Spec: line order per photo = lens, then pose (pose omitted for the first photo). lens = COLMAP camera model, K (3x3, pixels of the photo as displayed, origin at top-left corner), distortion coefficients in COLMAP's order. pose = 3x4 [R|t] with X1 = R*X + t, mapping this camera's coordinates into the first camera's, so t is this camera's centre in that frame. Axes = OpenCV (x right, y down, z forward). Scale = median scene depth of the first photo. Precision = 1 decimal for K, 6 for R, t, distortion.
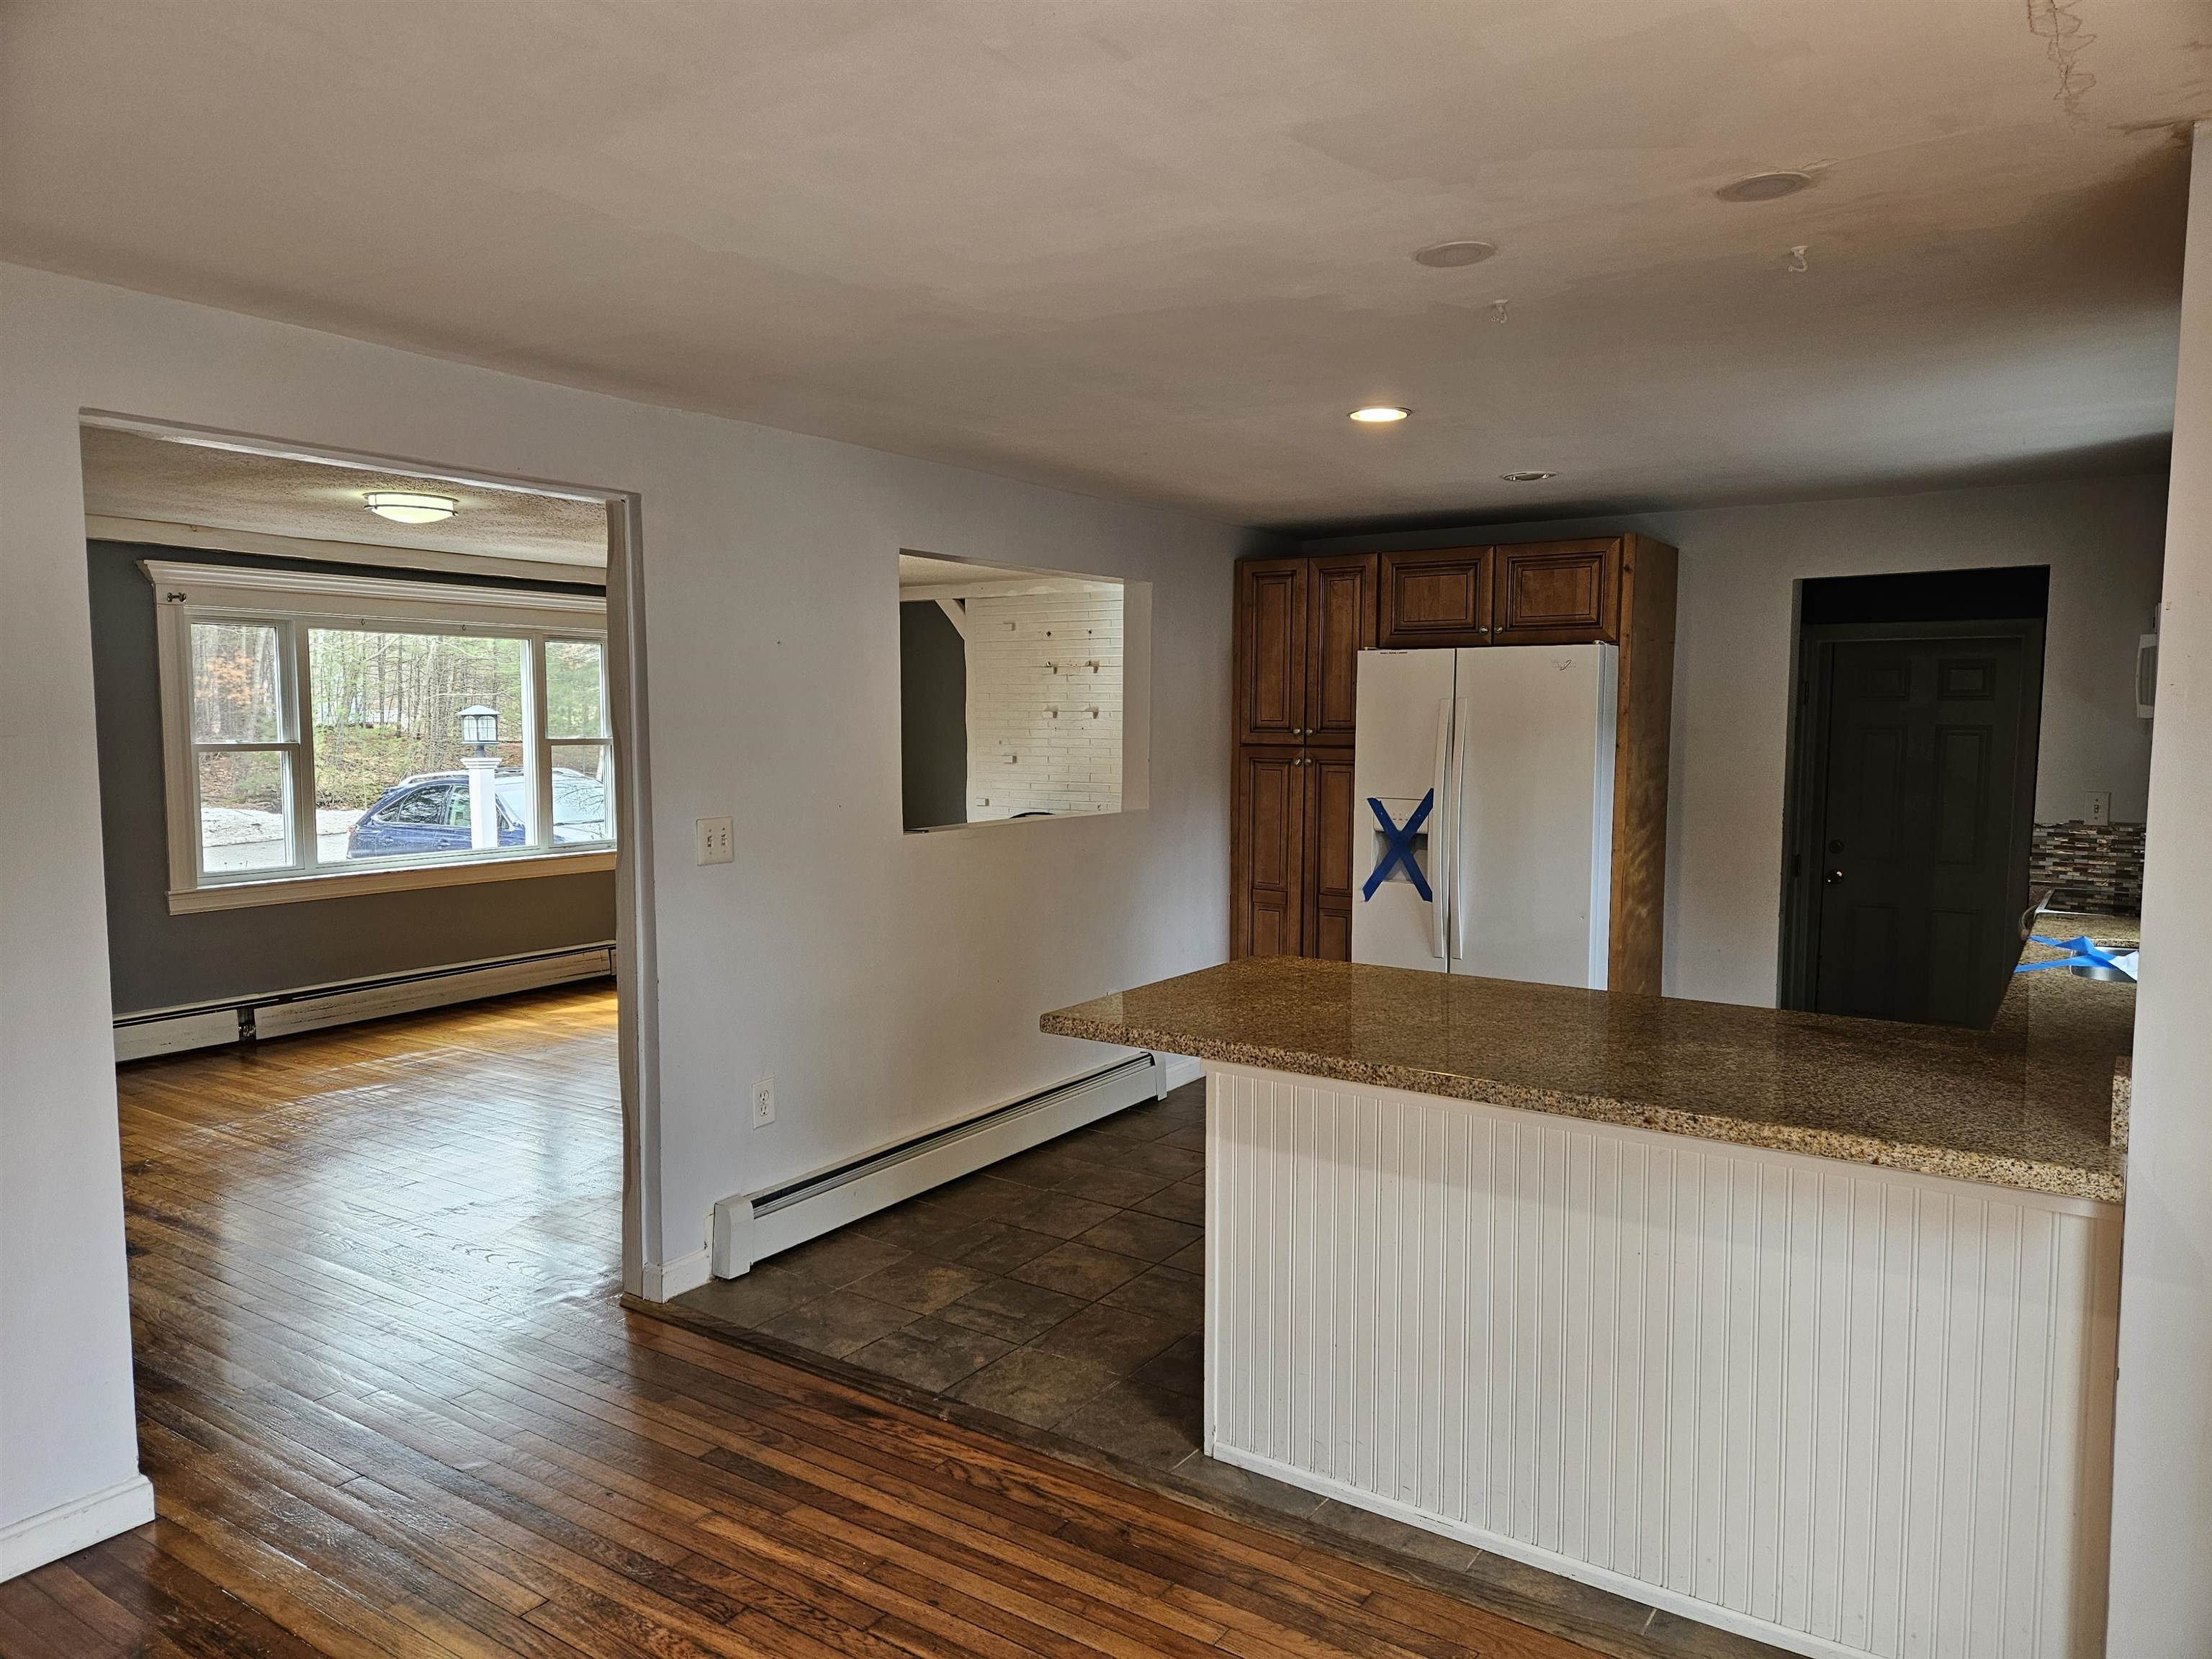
lens RADIAL K [[1460.2, 0, 1114.0], [0, 1460.2, 829.6], [0, 0, 1]] dist [0.080987, -0.061778]
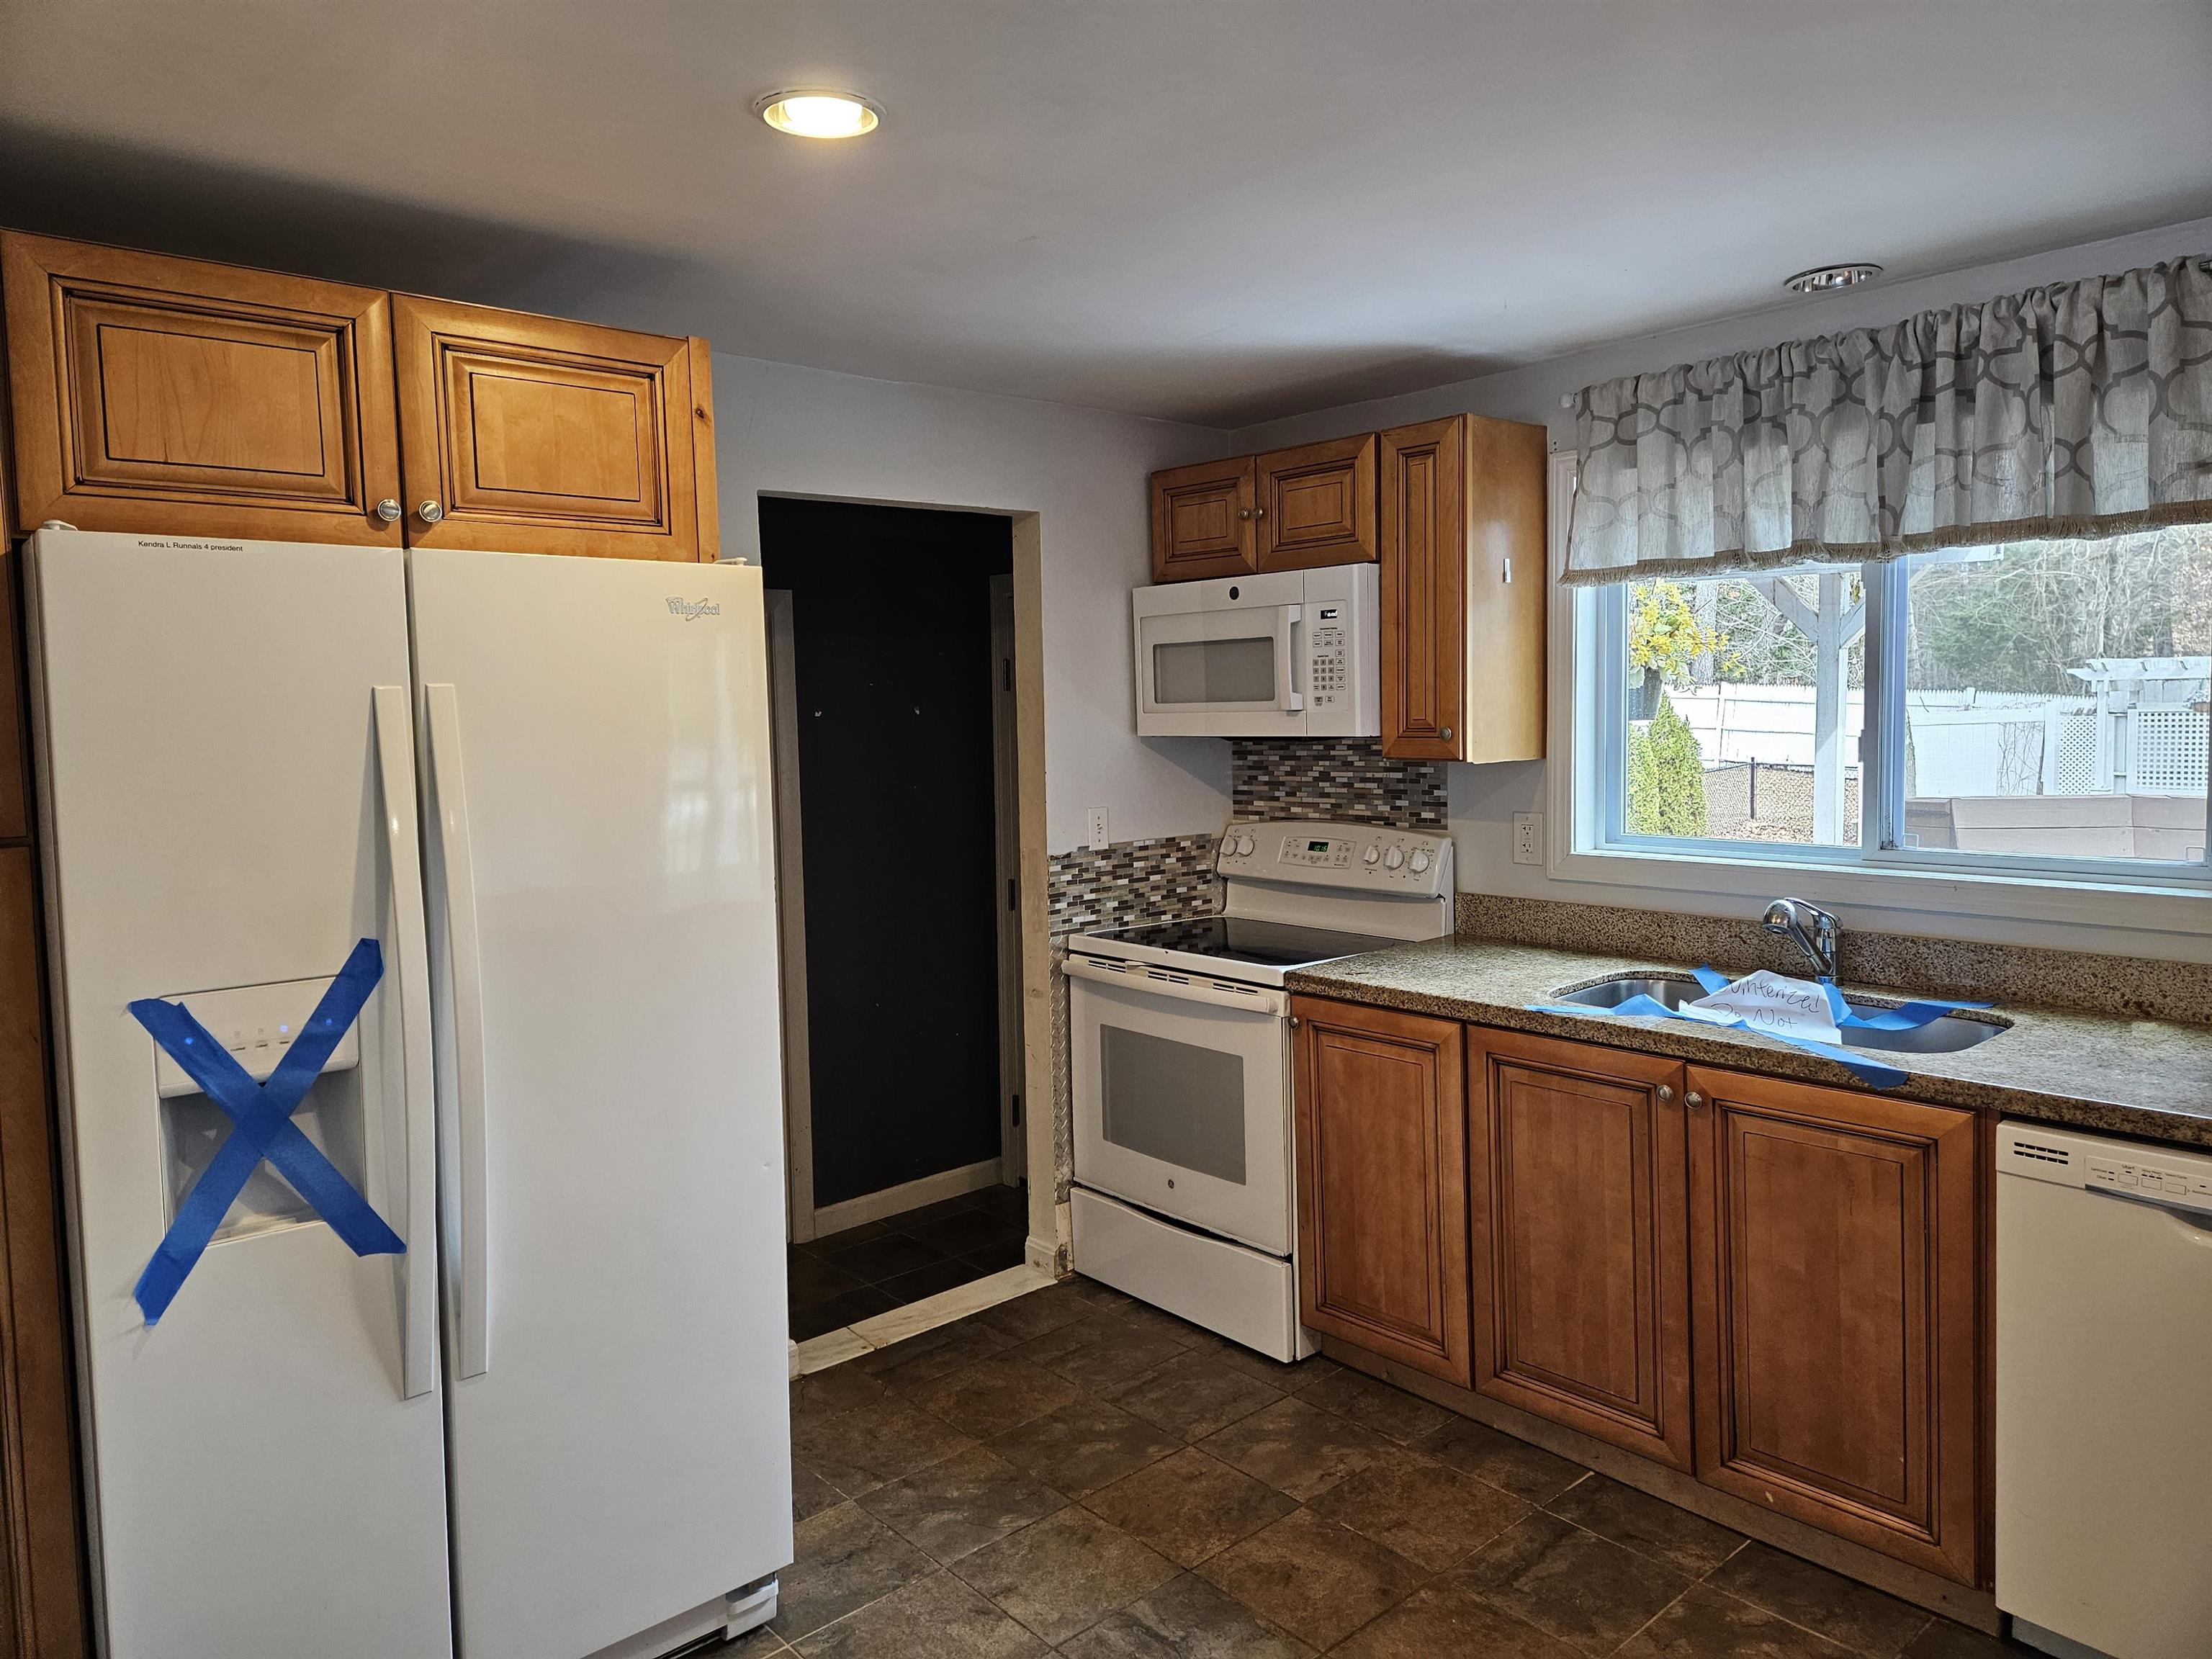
lens RADIAL K [[1467.9, 0, 1099.7], [0, 1467.9, 815.8], [0, 0, 1]] dist [0.082919, -0.076061]
pose [[0.250409, -0.082556, 0.964614, -0.098686], [0.103172, 0.992959, 0.058199, -0.069308], [-0.962627, 0.084948, 0.257163, 0.837699]]
